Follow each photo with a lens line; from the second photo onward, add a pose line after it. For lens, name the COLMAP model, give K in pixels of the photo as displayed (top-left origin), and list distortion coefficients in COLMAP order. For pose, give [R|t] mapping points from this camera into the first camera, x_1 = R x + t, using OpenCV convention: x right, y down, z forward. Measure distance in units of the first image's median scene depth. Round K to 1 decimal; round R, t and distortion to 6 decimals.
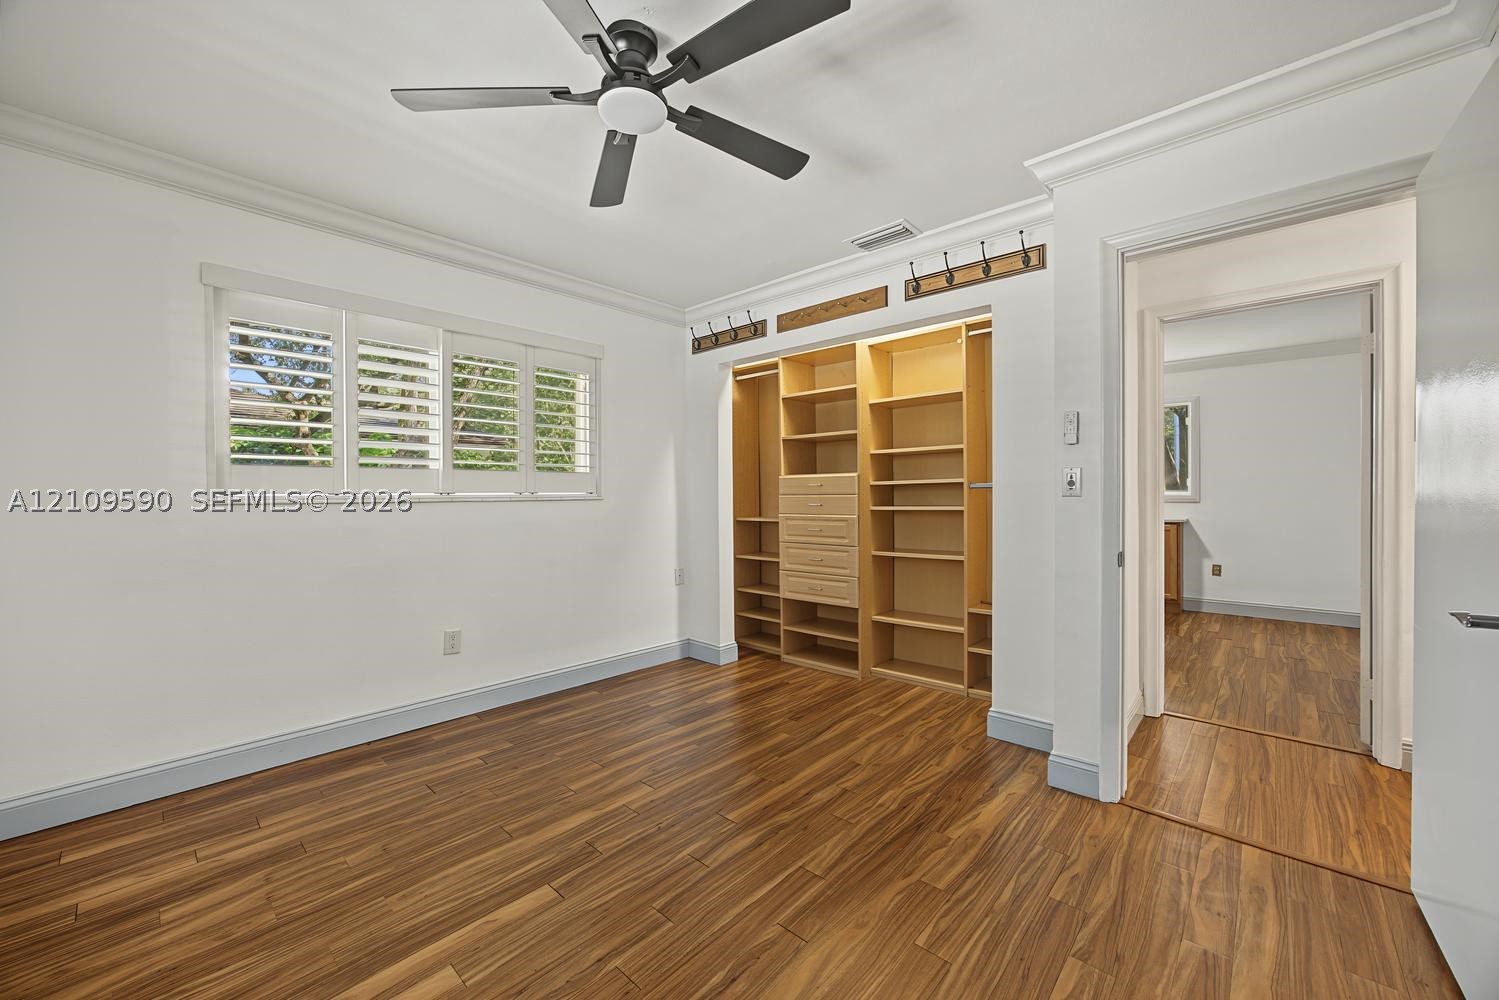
lens RADIAL K [[584.8, 0, 753.6], [0, 584.8, 500.5], [0, 0, 1]] dist [-0.004526, 0.002720]
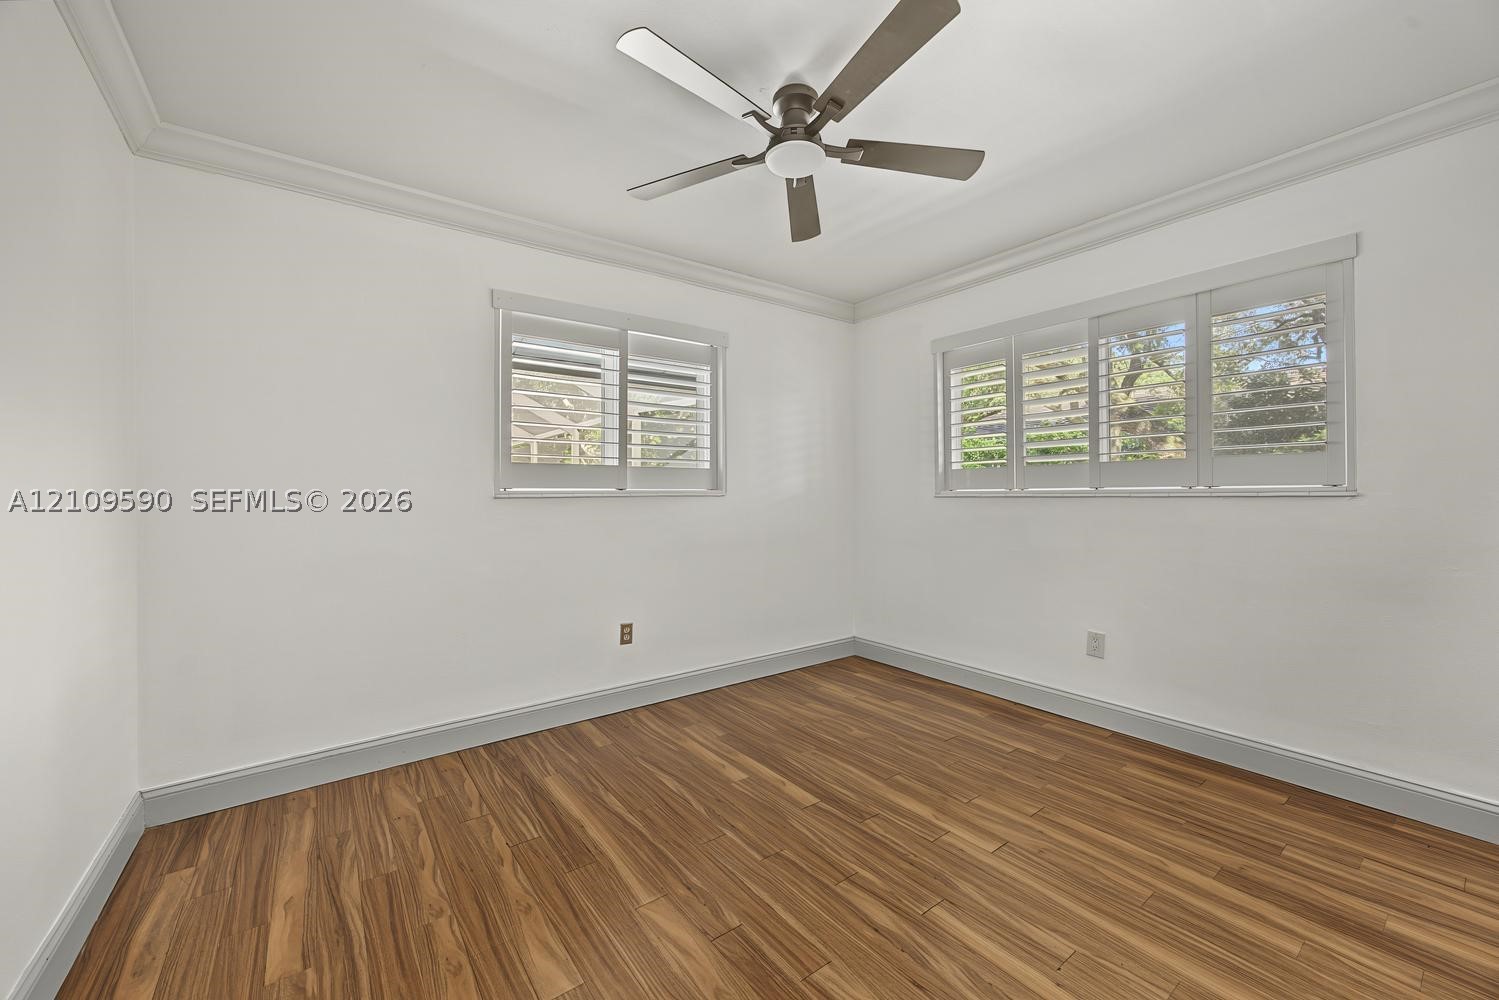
lens RADIAL K [[584.8, 0, 747.5], [0, 584.8, 503.1], [0, 0, 1]] dist [-0.004526, 0.002720]
pose [[-0.198443, 0.018677, -0.979934, 0.750785], [0.002676, 0.999825, 0.018515, -0.011119], [0.980109, 0.001052, -0.198459, 0.902165]]
